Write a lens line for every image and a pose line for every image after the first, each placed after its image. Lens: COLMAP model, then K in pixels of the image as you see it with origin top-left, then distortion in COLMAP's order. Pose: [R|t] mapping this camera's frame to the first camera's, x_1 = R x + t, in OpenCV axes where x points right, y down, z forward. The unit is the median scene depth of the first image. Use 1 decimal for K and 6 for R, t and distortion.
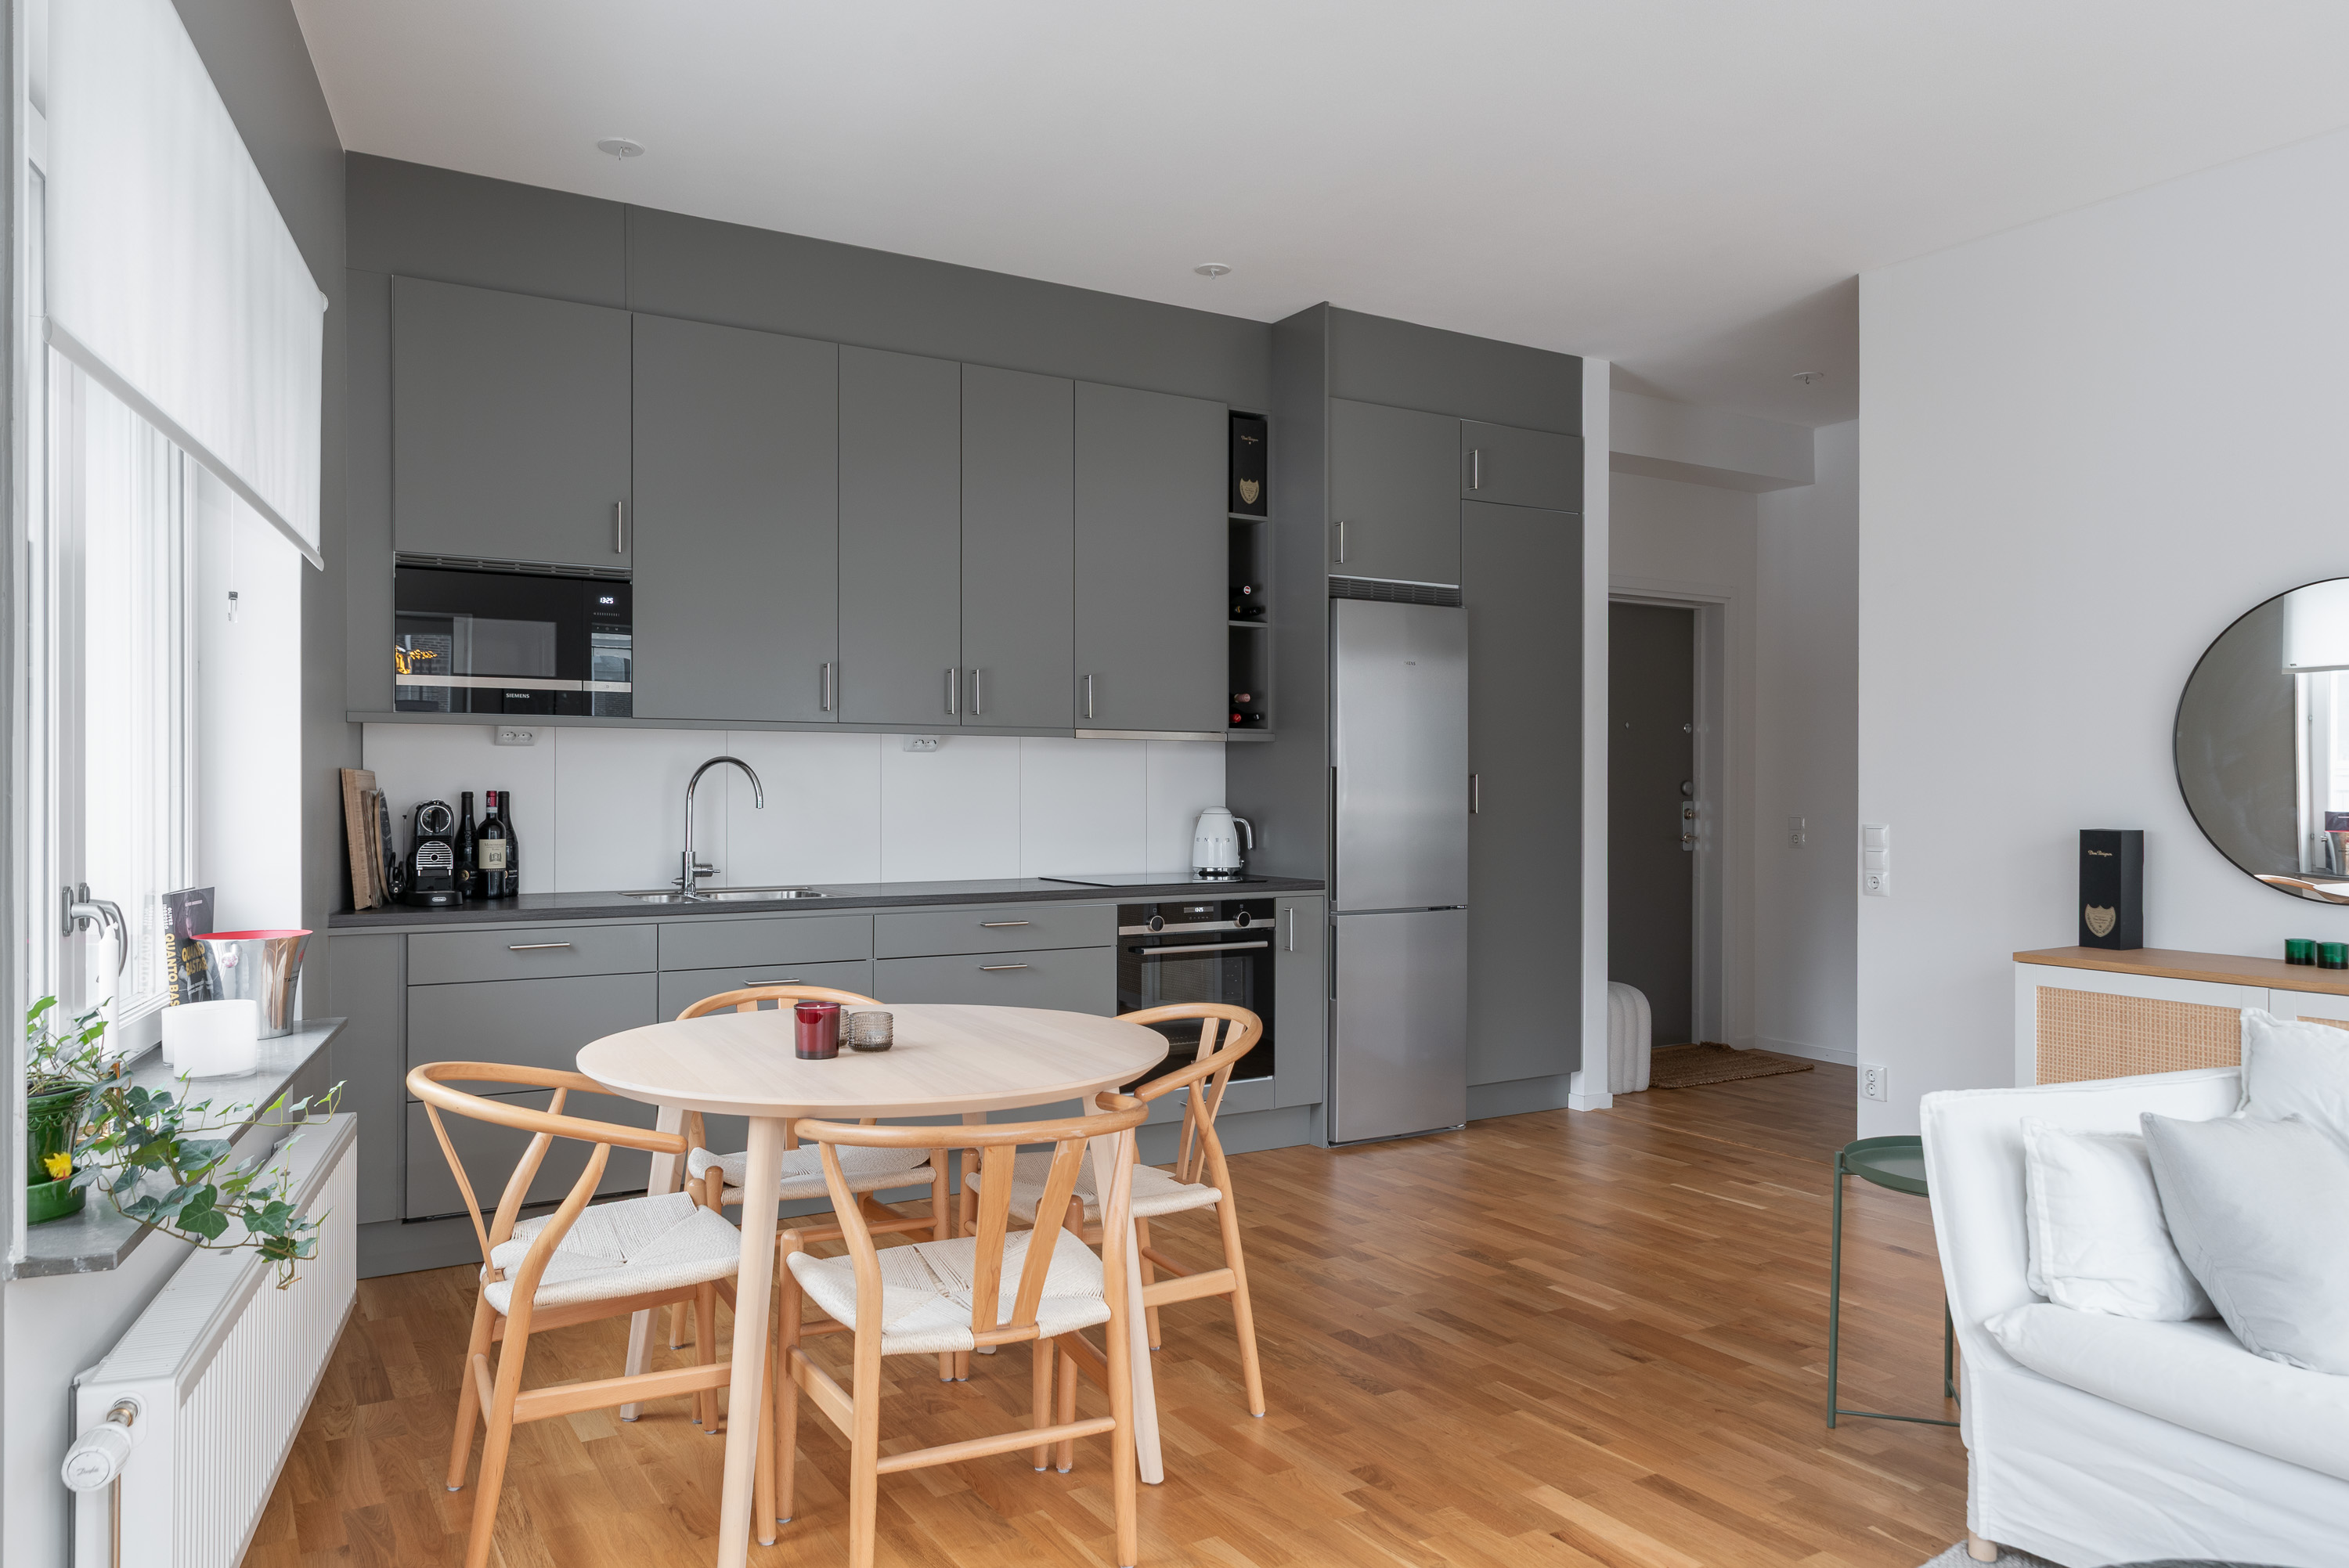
lens RADIAL K [[1619.5, 0, 1168.4], [0, 1619.5, 773.5], [0, 0, 1]] dist [0.020642, -0.005118]
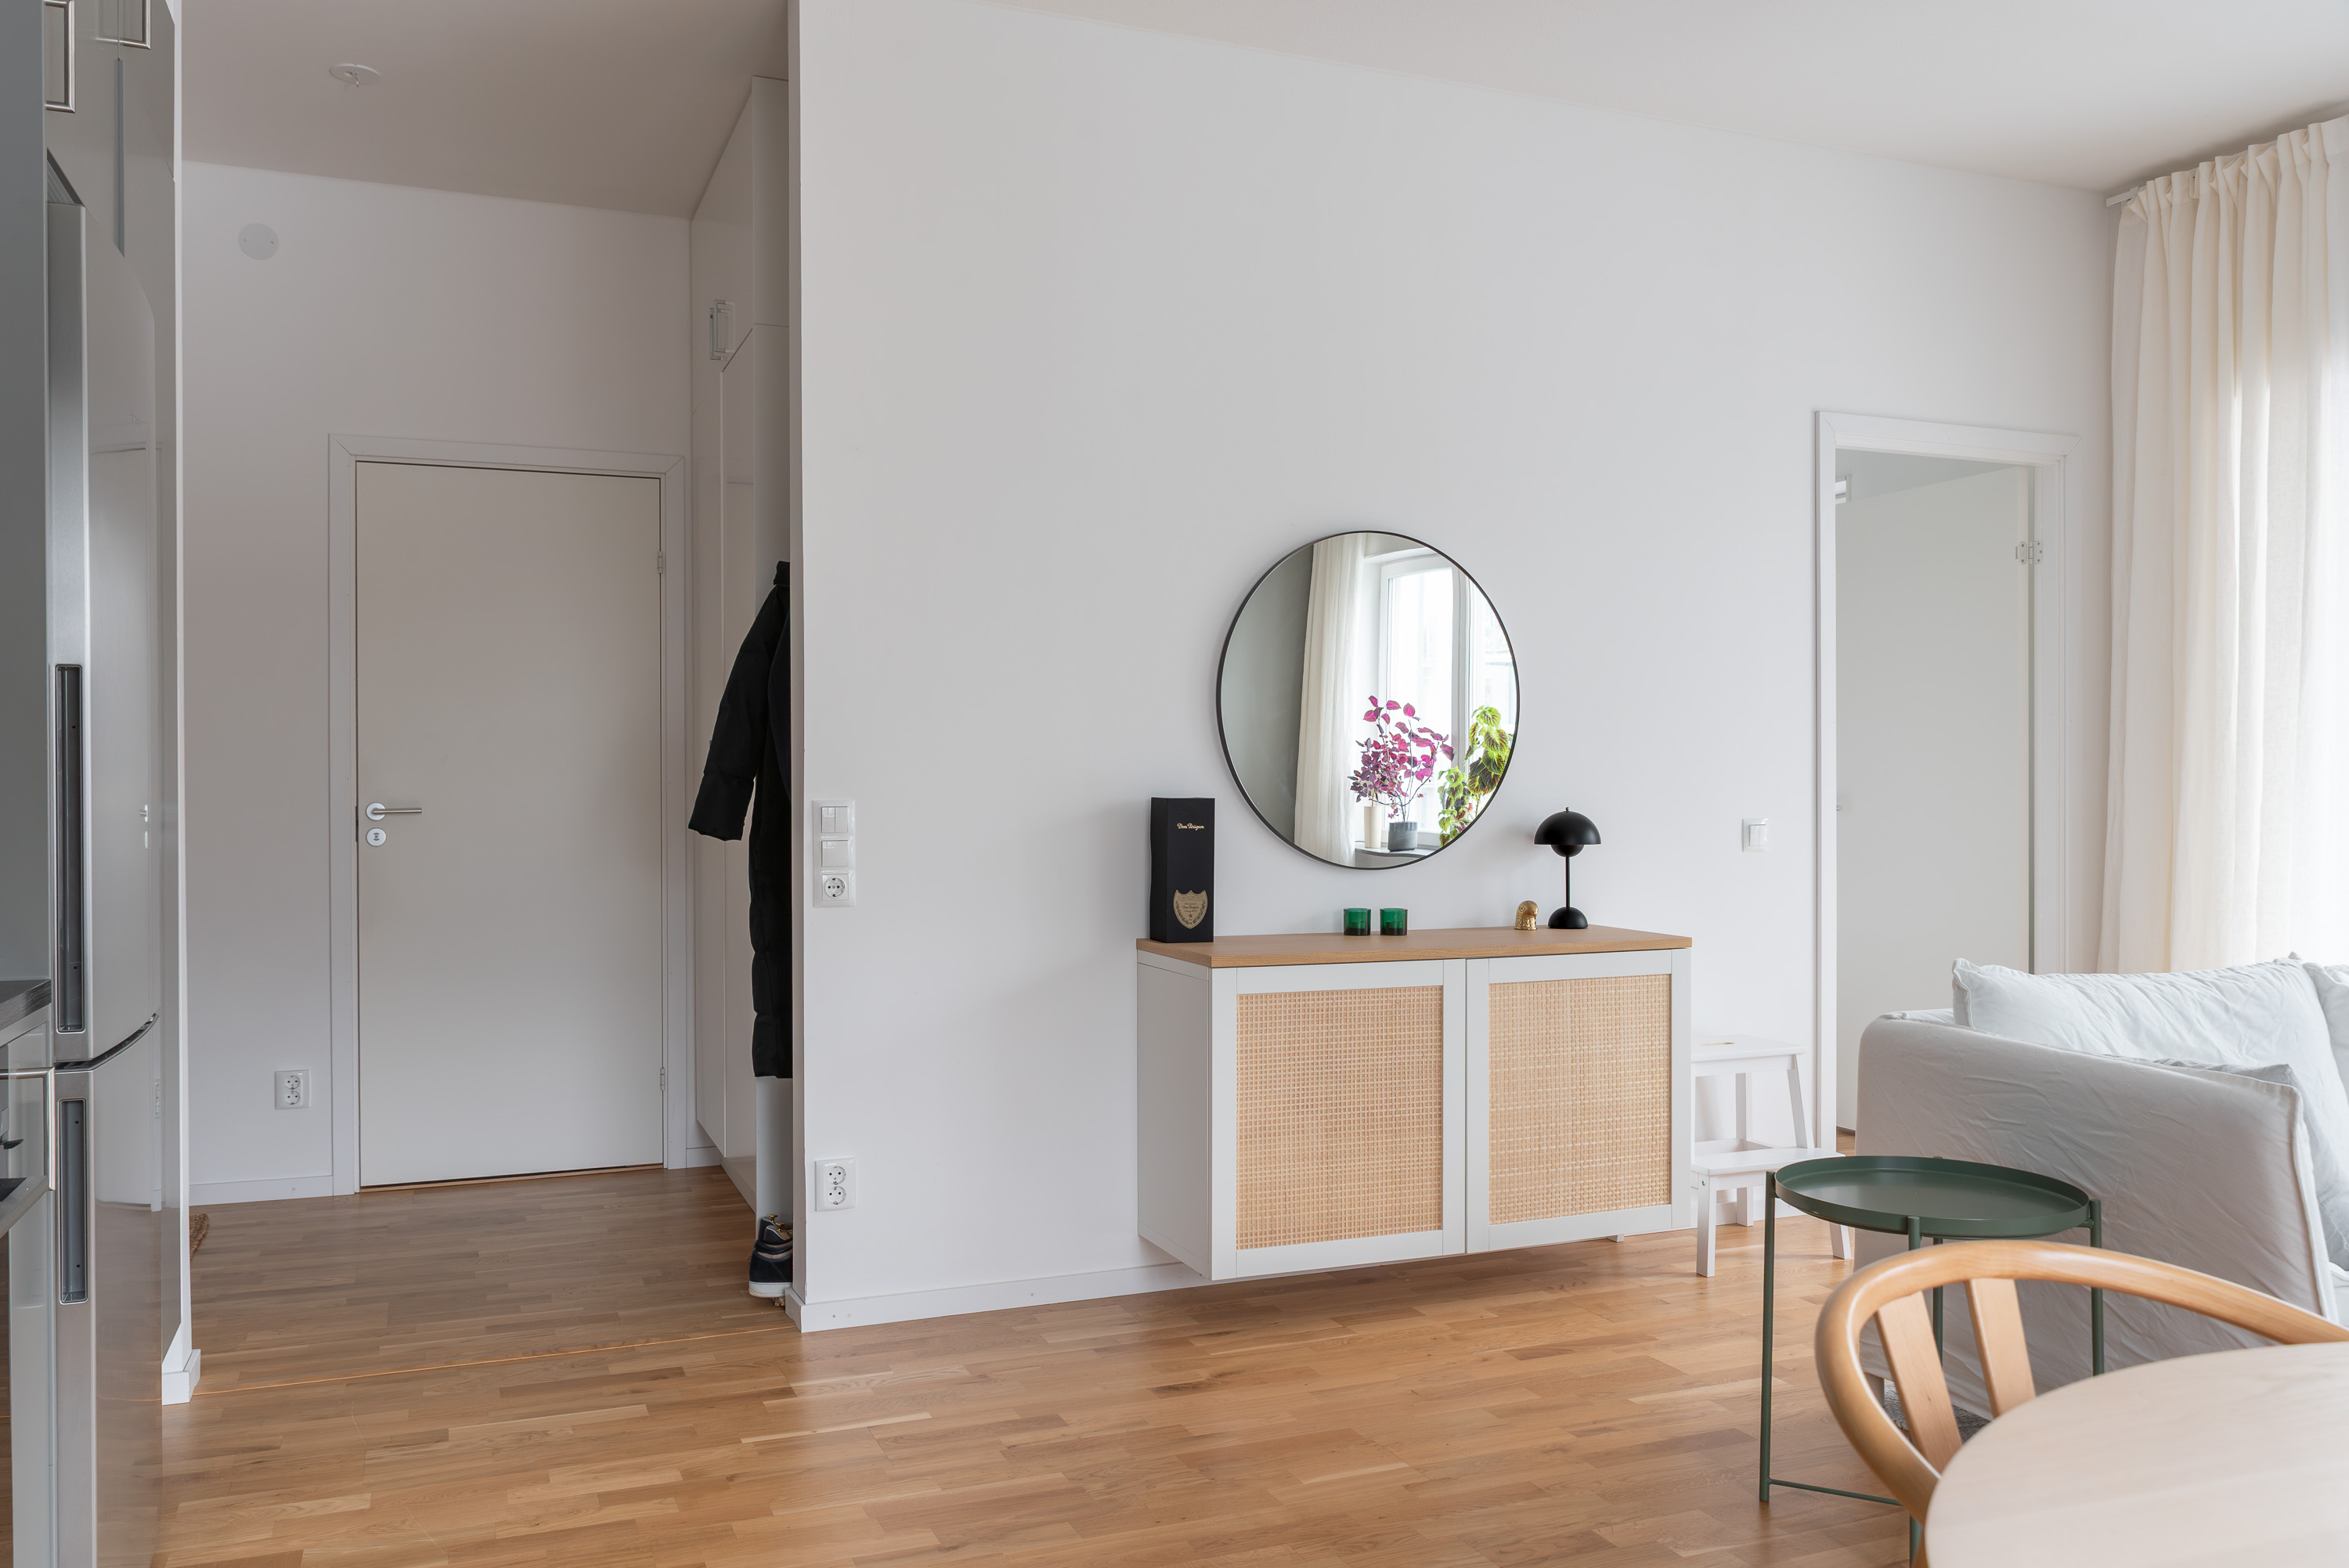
lens RADIAL K [[1815.5, 0, 1173.5], [0, 1815.5, 790.2], [0, 0, 1]] dist [0.002106, -0.002942]
pose [[0.156237, -0.003882, 0.987712, -0.299562], [-0.002295, 0.999988, 0.004293, 0.024446], [-0.987717, -0.002938, 0.156226, 0.788437]]
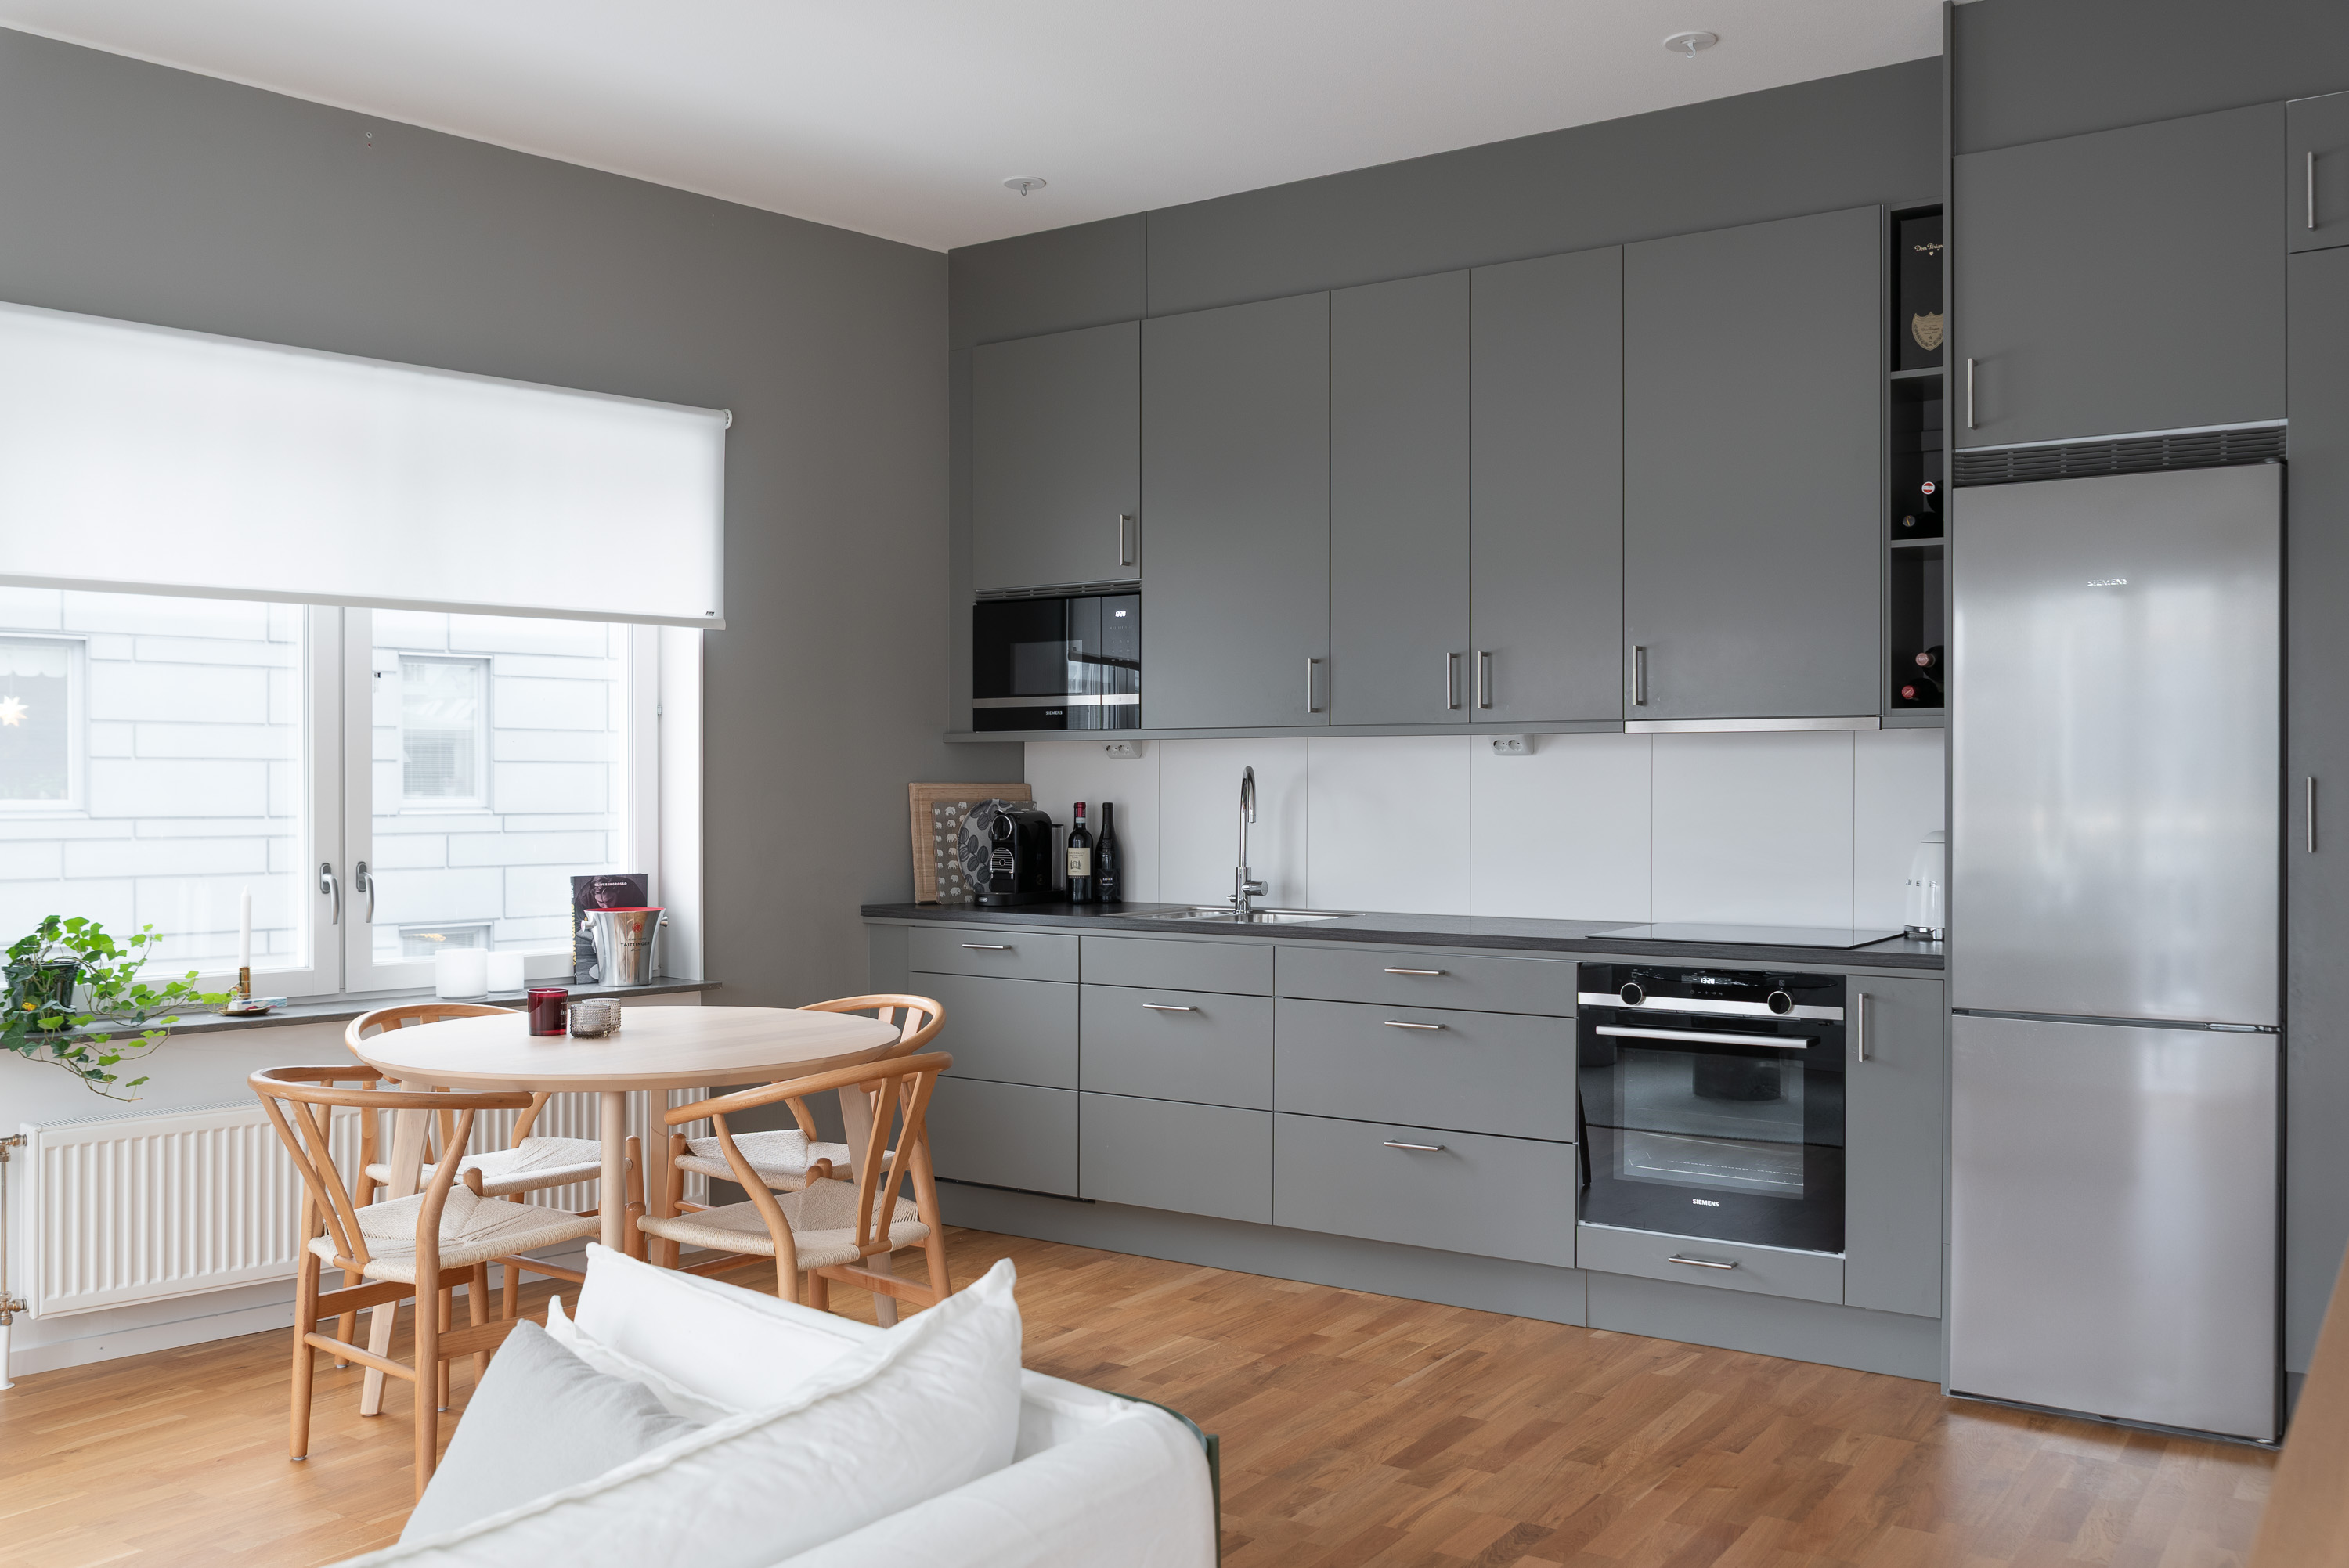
lens RADIAL K [[2013.0, 0, 1169.7], [0, 2013.0, 785.8], [0, 0, 1]] dist [-0.017131, 0.009220]
pose [[0.407684, -0.003995, -0.913114, 0.742740], [0.006987, 0.999975, -0.001255, 0.001676], [0.913096, -0.005869, 0.407702, 0.478269]]
